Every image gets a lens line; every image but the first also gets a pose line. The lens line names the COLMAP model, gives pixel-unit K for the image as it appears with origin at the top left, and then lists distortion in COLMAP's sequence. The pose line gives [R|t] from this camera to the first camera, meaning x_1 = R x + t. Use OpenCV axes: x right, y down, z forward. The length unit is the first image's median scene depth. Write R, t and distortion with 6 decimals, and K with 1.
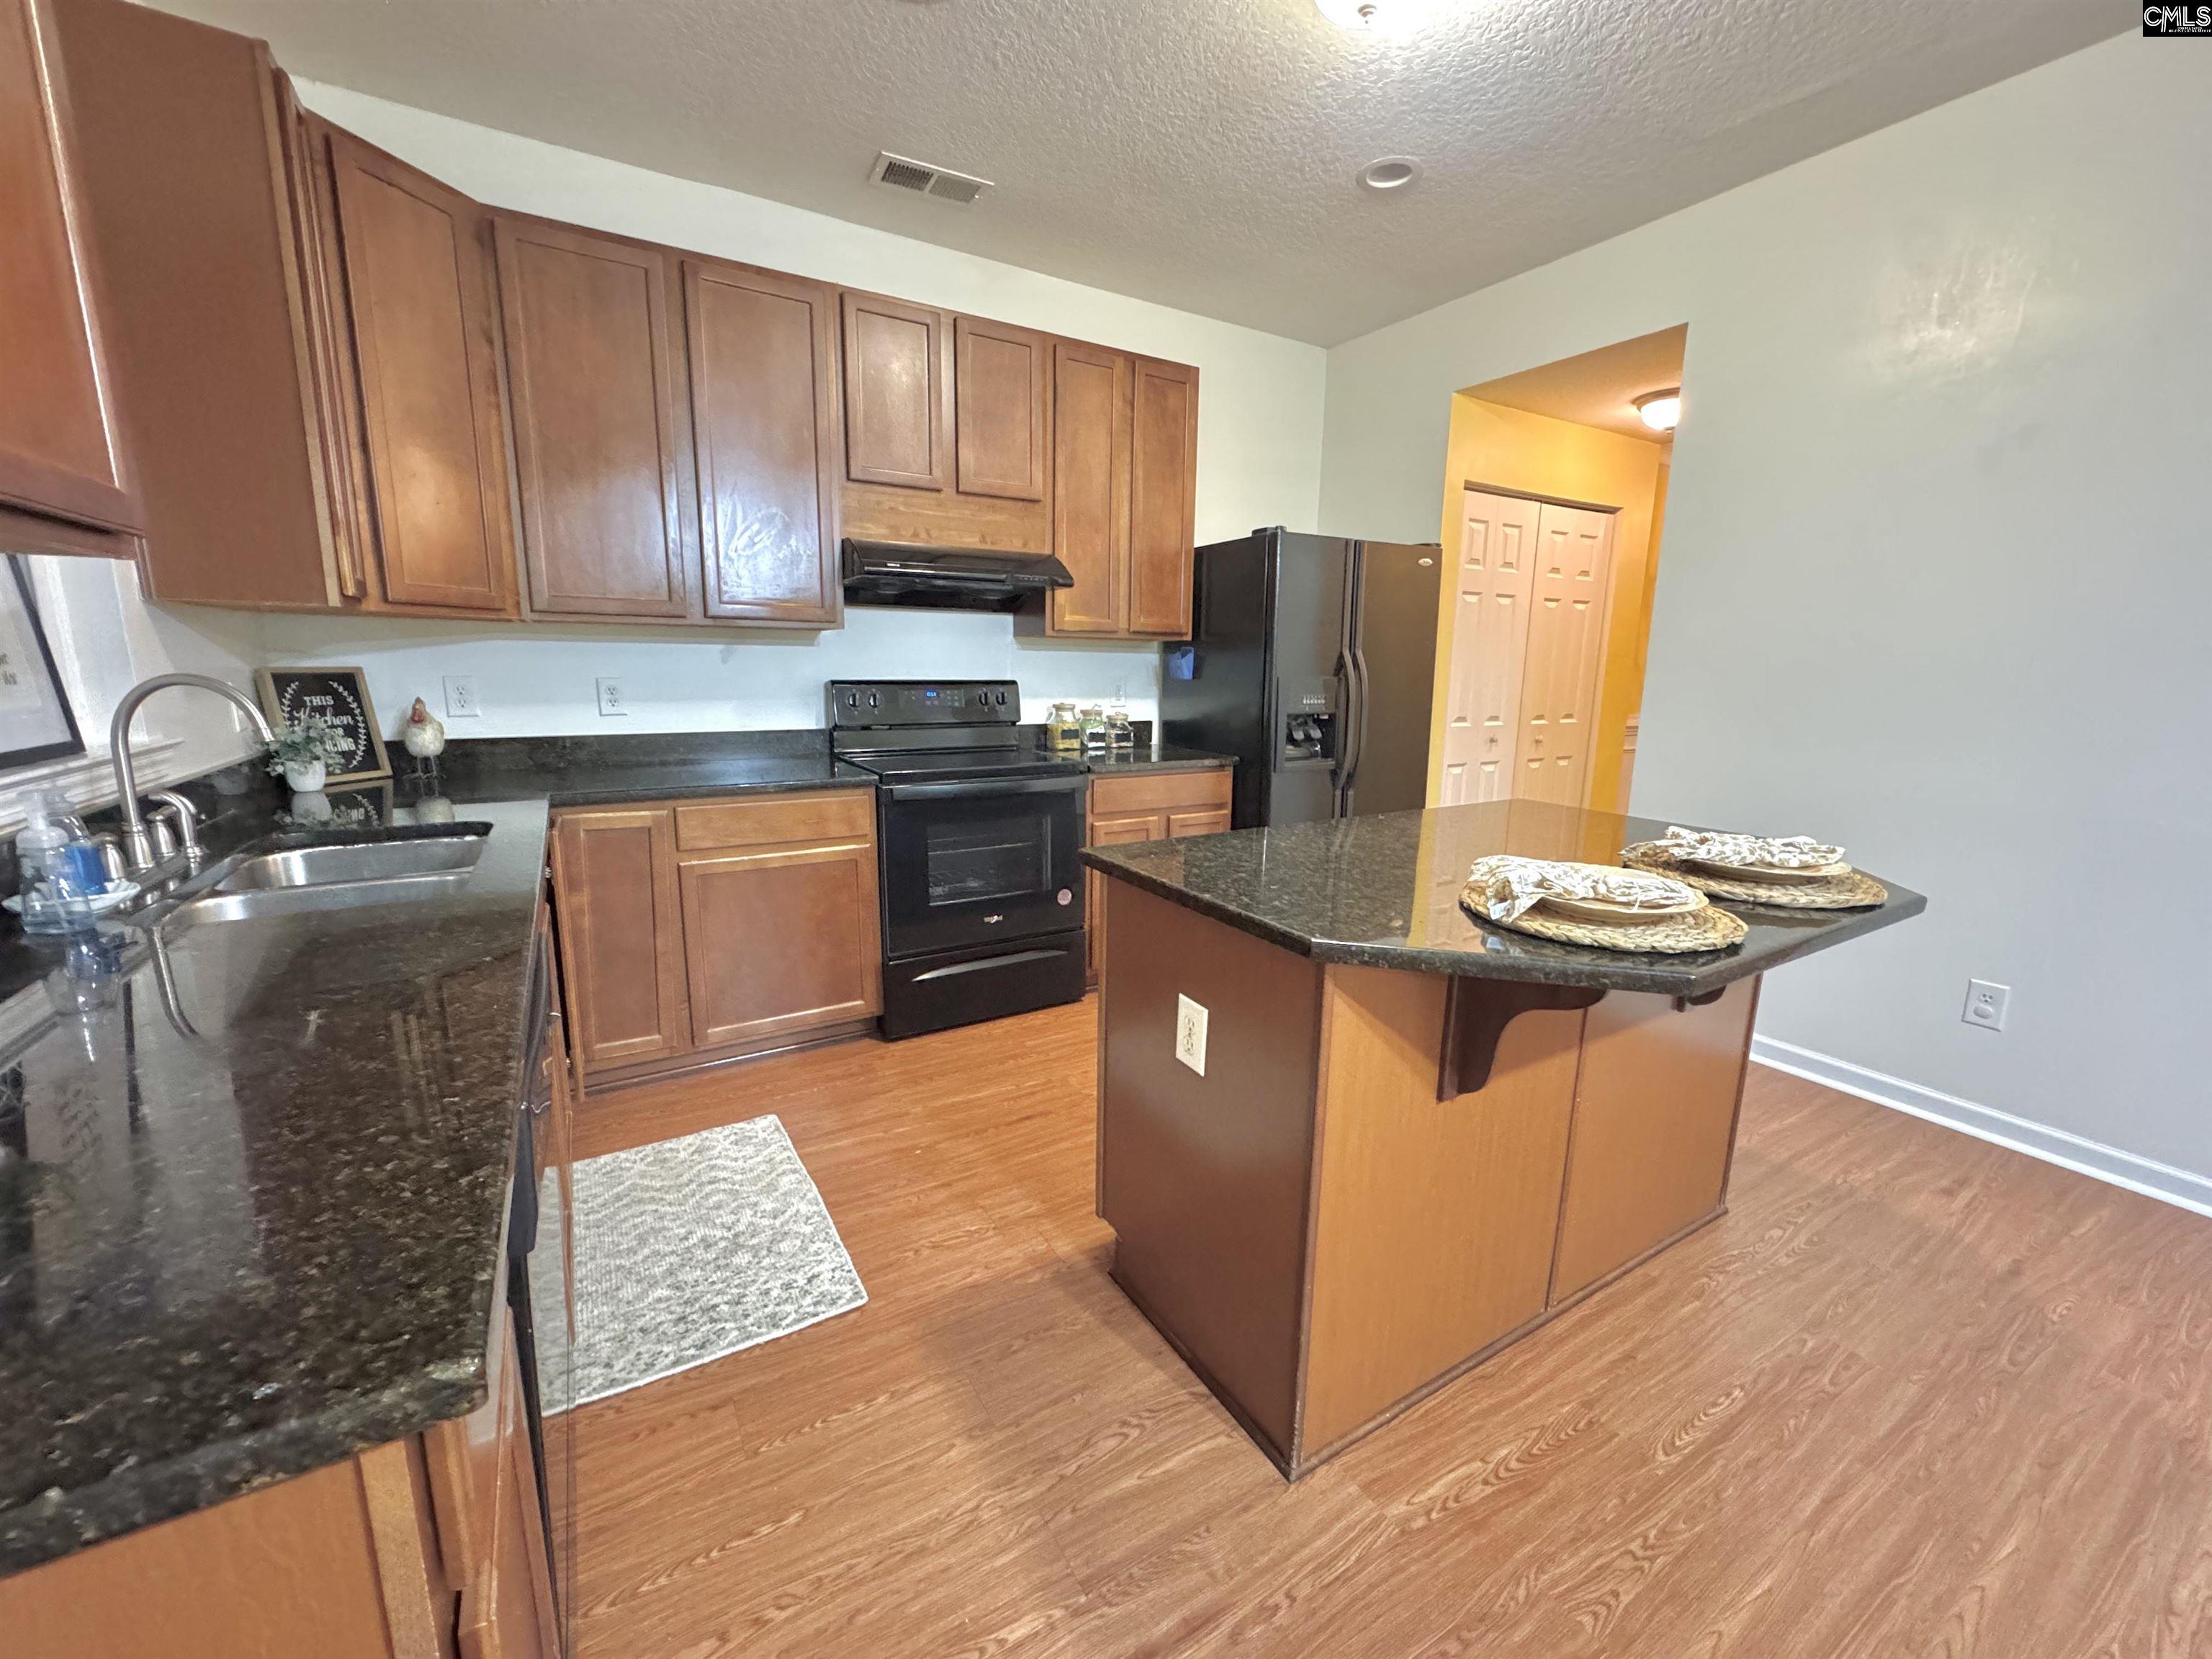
lens RADIAL K [[885.4, 0, 1103.2], [0, 885.4, 823.6], [0, 0, 1]] dist [-0.002063, 0.000918]
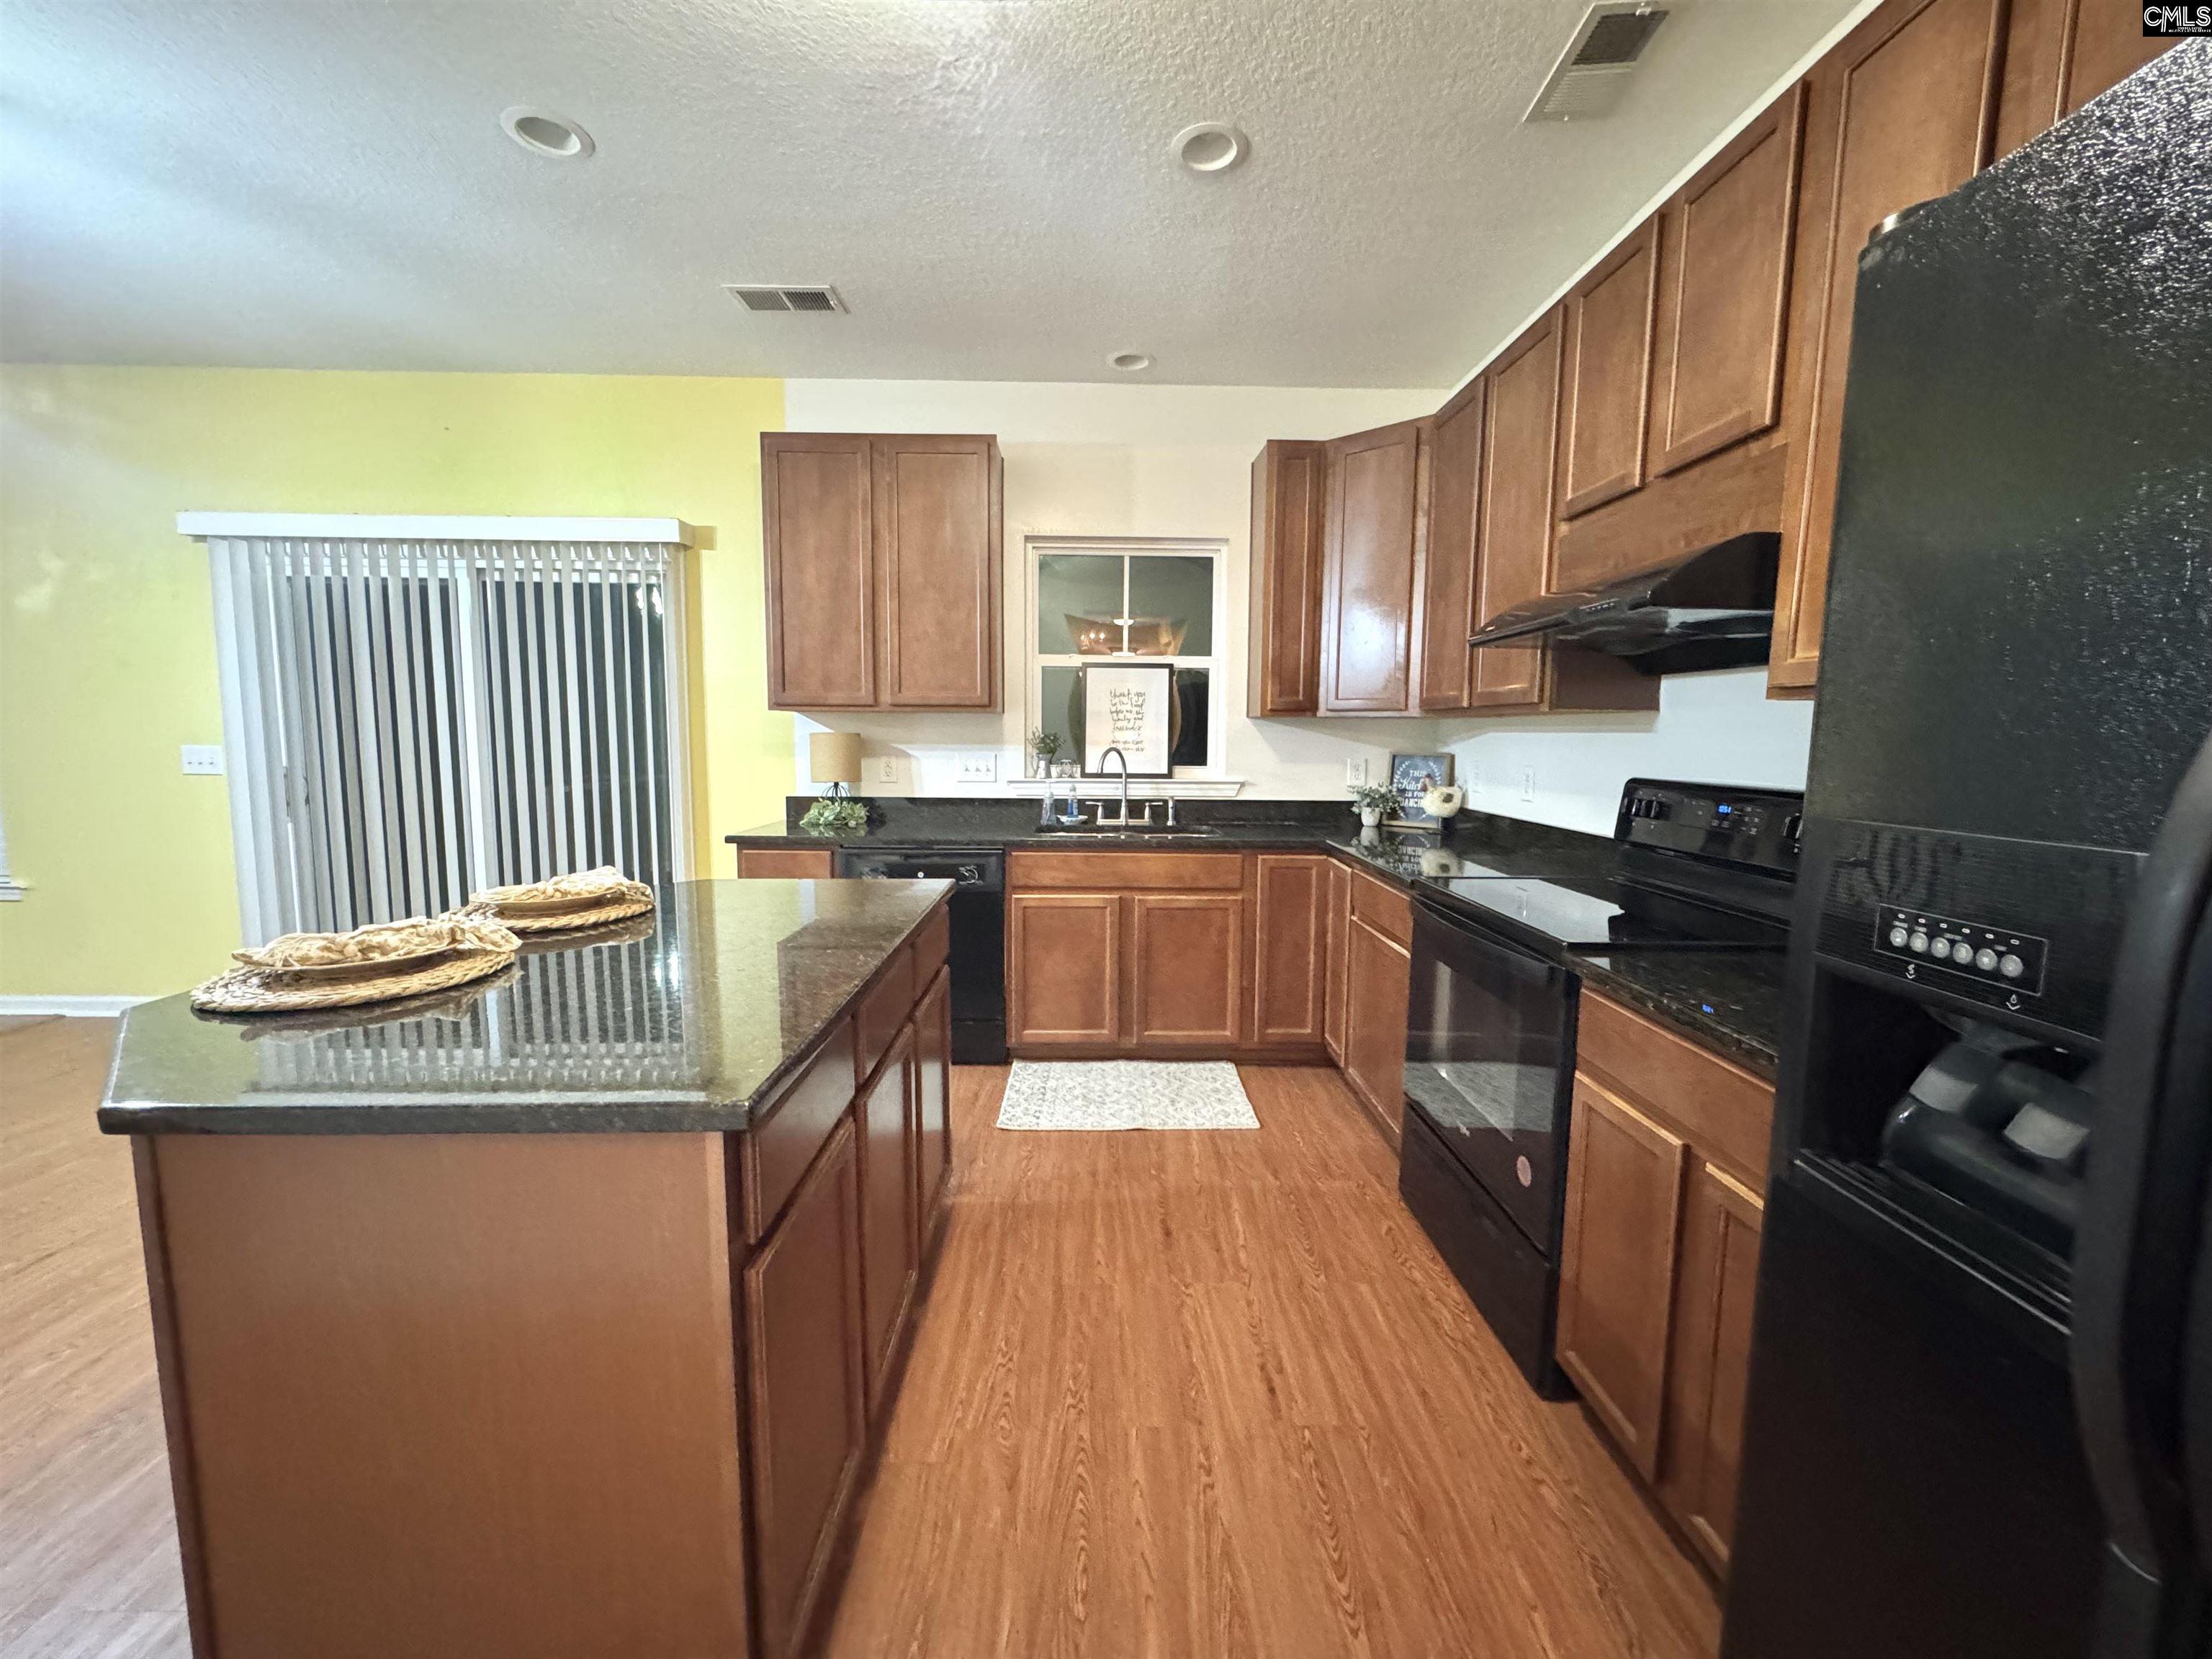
lens RADIAL K [[879.7, 0, 1109.2], [0, 879.7, 831.6], [0, 0, 1]] dist [-0.000848, 0.000119]
pose [[-0.497018, 0.078746, -0.864160, 0.711055], [-0.176904, 0.965764, 0.189750, -0.237504], [0.849516, 0.247183, -0.466072, 1.287296]]
